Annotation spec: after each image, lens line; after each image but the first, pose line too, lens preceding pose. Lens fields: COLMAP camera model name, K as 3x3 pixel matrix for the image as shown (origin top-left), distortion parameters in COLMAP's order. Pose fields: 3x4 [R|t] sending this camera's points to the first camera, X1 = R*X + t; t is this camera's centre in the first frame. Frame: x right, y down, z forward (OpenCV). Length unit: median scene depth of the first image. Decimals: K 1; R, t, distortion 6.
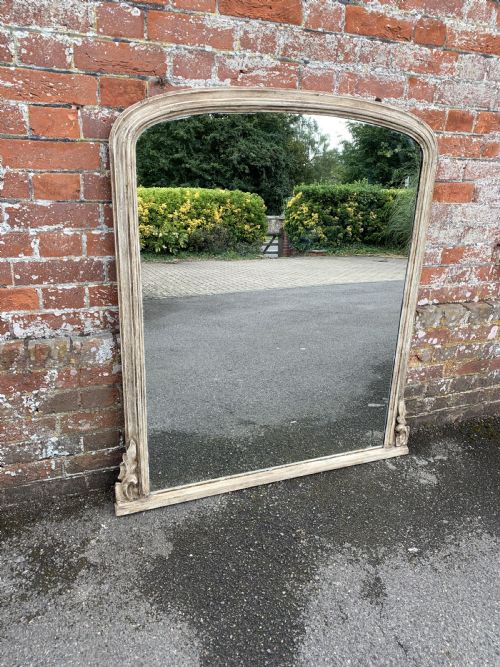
lens RADIAL K [[533.7, 0, 252.0], [0, 533.7, 330.9], [0, 0, 1]] dist [0.008186, -0.009989]
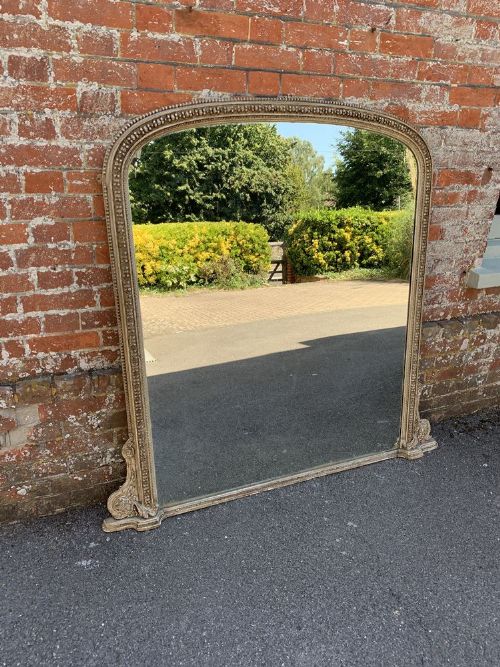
lens RADIAL K [[533.7, 0, 255.8], [0, 533.7, 329.0], [0, 0, 1]] dist [0.008186, -0.009989]
pose [[0.998991, -0.043842, 0.009727, -0.029479], [0.044007, 0.998878, -0.017481, -0.035774], [-0.008950, 0.017891, 0.999800, -0.221579]]
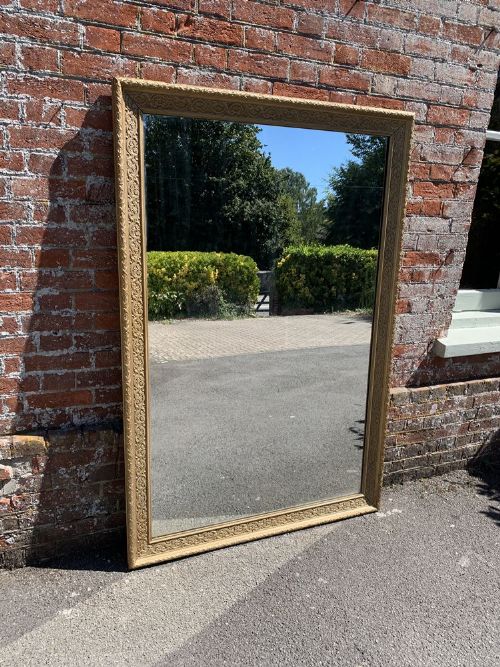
lens RADIAL K [[533.7, 0, 255.5], [0, 533.7, 323.5], [0, 0, 1]] dist [0.008186, -0.009989]
pose [[0.999607, -0.014112, 0.024239, -0.003480], [0.017045, 0.991962, -0.125382, -0.054043], [-0.022274, 0.125746, 0.991812, -0.330600]]
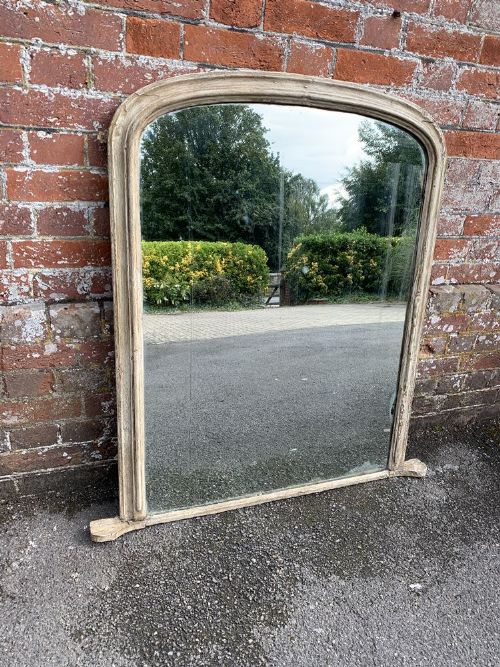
lens RADIAL K [[533.7, 0, 250.9], [0, 533.7, 330.0], [0, 0, 1]] dist [0.008186, -0.009989]
pose [[0.999390, 0.034670, -0.004301, 0.038619], [-0.034522, 0.998932, 0.030704, 0.007261], [0.005361, -0.030536, 0.999519, 0.182897]]
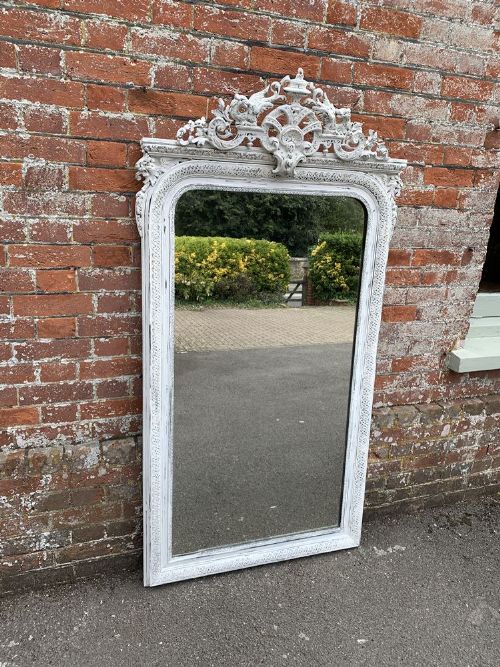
lens RADIAL K [[533.7, 0, 250.1], [0, 533.7, 321.1], [0, 0, 1]] dist [0.008186, -0.009989]
pose [[0.999512, 0.002455, -0.031144, 0.091453], [-0.006021, 0.993354, -0.114942, -0.107710], [0.030655, 0.115073, 0.992884, -0.164894]]
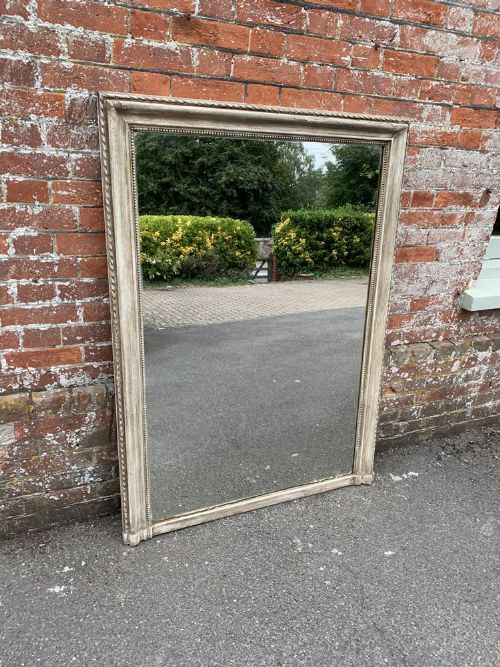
lens RADIAL K [[533.7, 0, 260.2], [0, 533.7, 328.3], [0, 0, 1]] dist [0.008186, -0.009989]
pose [[0.999122, -0.008639, 0.040999, -0.031830], [0.009175, 0.999875, -0.012909, -0.080088], [-0.040883, 0.013274, 0.999076, -0.187940]]
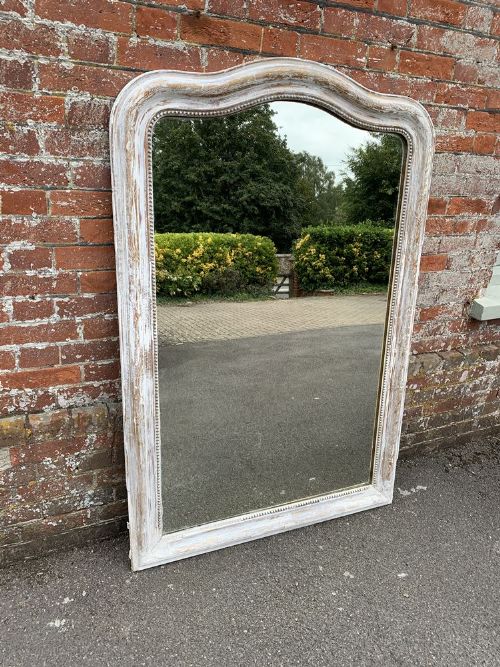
lens RADIAL K [[533.7, 0, 259.9], [0, 533.7, 329.4], [0, 0, 1]] dist [0.008186, -0.009989]
pose [[0.997681, -0.012066, 0.066985, -0.072488], [0.012044, 0.999927, 0.000724, -0.120484], [-0.066989, 0.000085, 0.997754, -0.135710]]
